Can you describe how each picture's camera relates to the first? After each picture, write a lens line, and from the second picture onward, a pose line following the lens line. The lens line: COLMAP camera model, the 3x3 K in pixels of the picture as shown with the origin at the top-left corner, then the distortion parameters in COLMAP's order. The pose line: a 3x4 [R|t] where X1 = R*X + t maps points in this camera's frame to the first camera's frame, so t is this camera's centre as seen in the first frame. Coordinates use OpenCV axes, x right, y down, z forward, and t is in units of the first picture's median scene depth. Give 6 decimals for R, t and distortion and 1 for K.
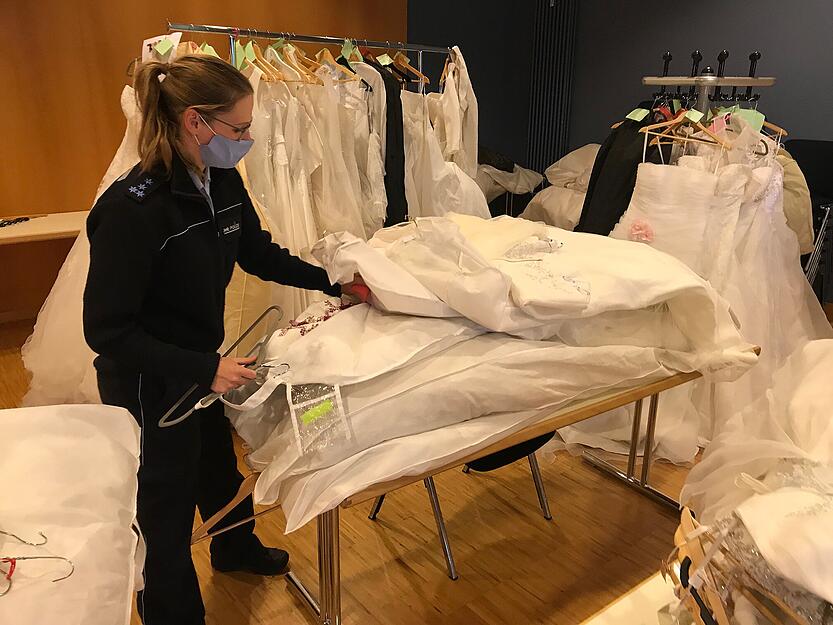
lens RADIAL K [[669.9, 0, 384.9], [0, 669.9, 311.8], [0, 0, 1]] dist [0.004757, 0.004786]
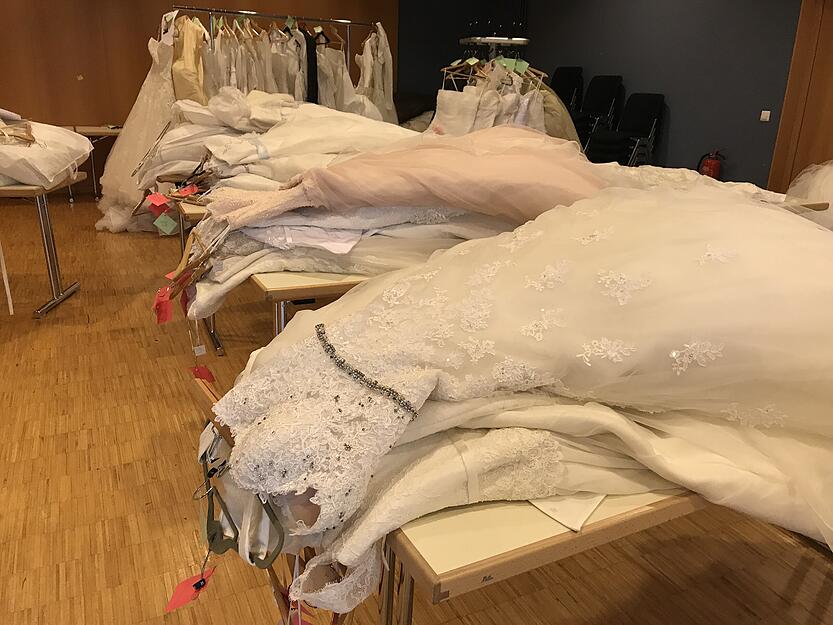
lens RADIAL K [[669.9, 0, 384.9], [0, 669.9, 311.8], [0, 0, 1]] dist [0.004757, 0.004786]
pose [[0.971657, 0.090929, -0.218209, 0.657545], [-0.089844, 0.995844, 0.014908, 0.311704], [0.218658, 0.005119, 0.975788, -0.642513]]
